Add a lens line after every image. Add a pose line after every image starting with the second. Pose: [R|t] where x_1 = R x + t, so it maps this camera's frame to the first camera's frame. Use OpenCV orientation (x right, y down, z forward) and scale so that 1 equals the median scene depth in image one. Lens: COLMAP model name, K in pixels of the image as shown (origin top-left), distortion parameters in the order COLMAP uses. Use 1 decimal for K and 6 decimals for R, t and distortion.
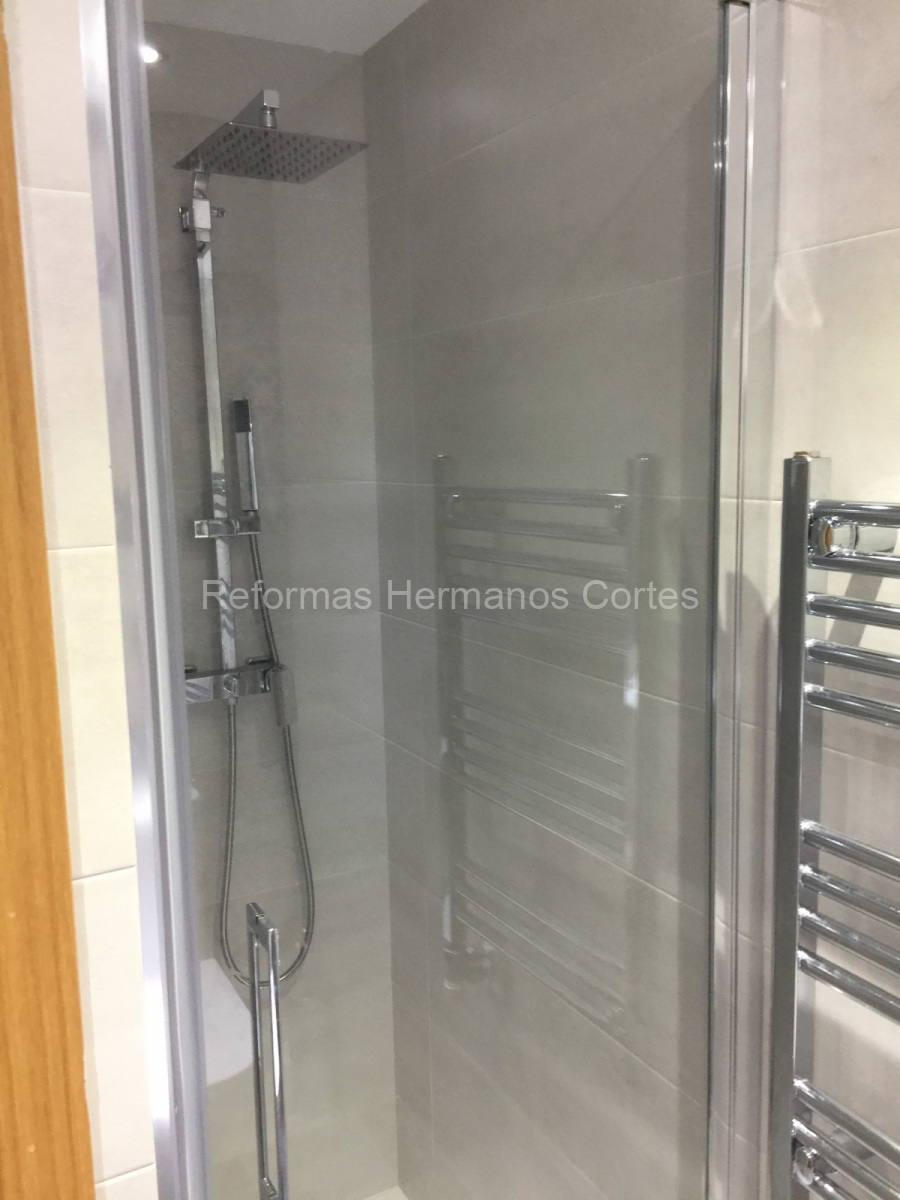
lens RADIAL K [[1024.1, 0, 394.9], [0, 1024.1, 597.9], [0, 0, 1]] dist [0.049830, -0.090965]
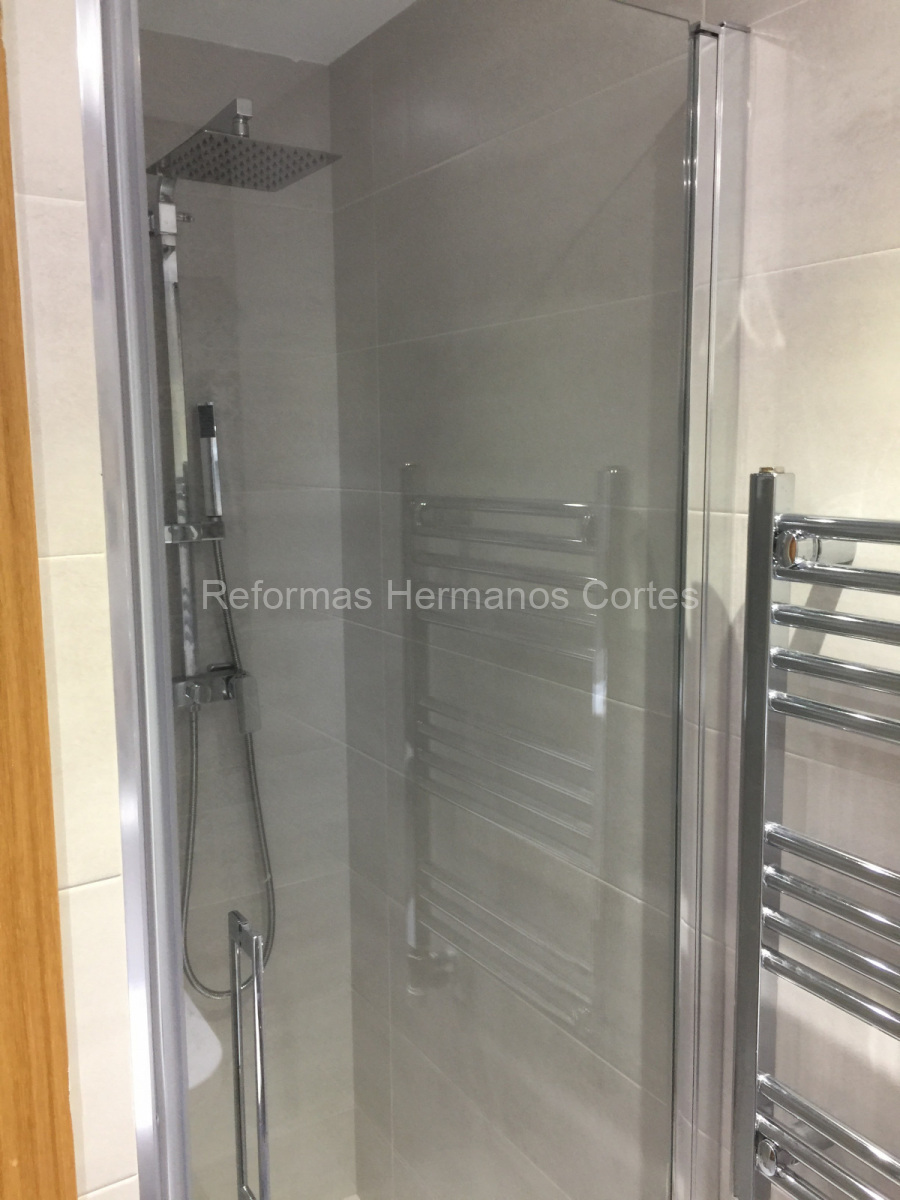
lens RADIAL K [[1030.2, 0, 399.9], [0, 1030.2, 593.0], [0, 0, 1]] dist [0.054951, -0.104390]
pose [[0.997738, 0.004938, 0.067043, -0.039470], [-0.004330, 0.999948, -0.009213, -0.003291], [-0.067085, 0.008902, 0.997708, -0.015811]]
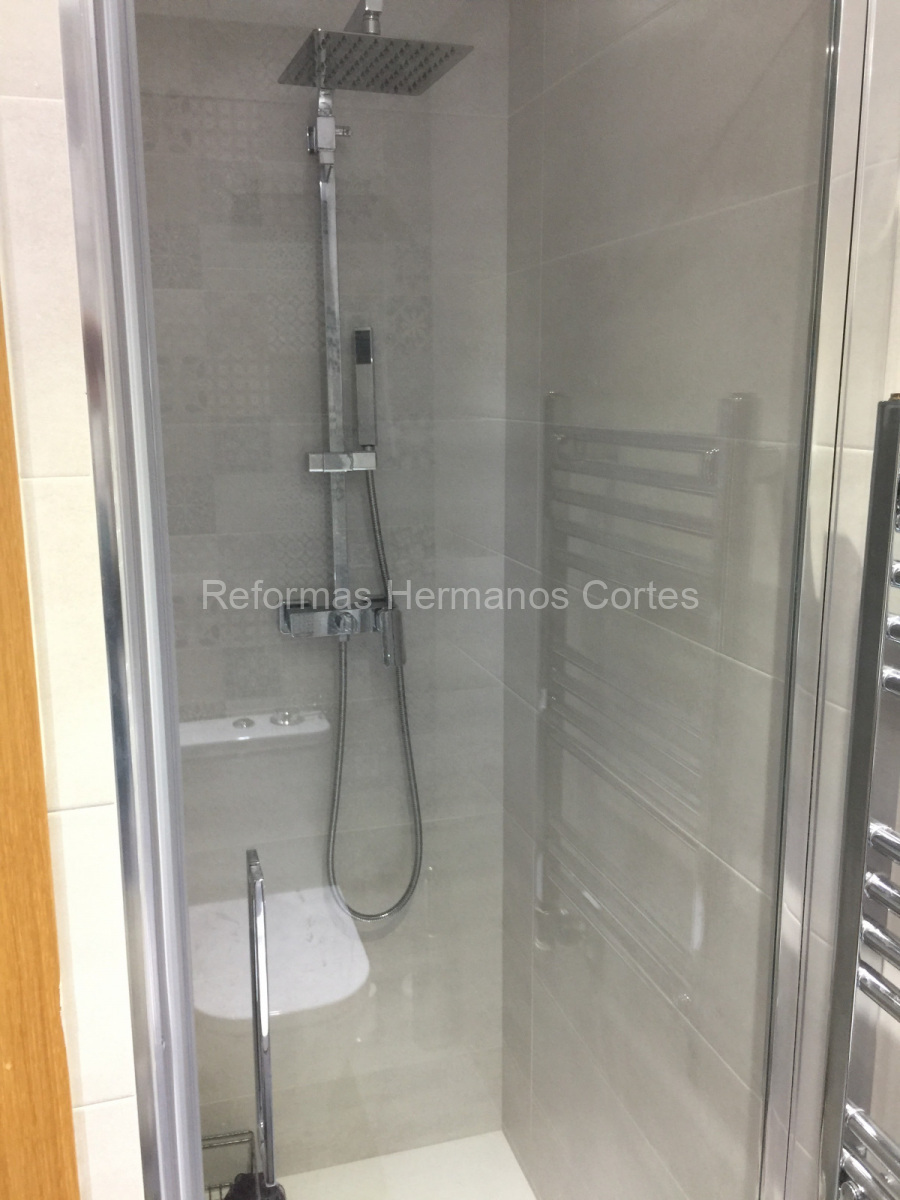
lens RADIAL K [[1004.0, 0, 450.0], [0, 1004.0, 600.0], [0, 0, 1]] dist [0.053206, -0.087395]
pose [[0.979352, 0.059802, -0.193115, 0.181478], [-0.047188, 0.996481, 0.069277, -0.012188], [0.196578, -0.058734, 0.978727, 0.096876]]
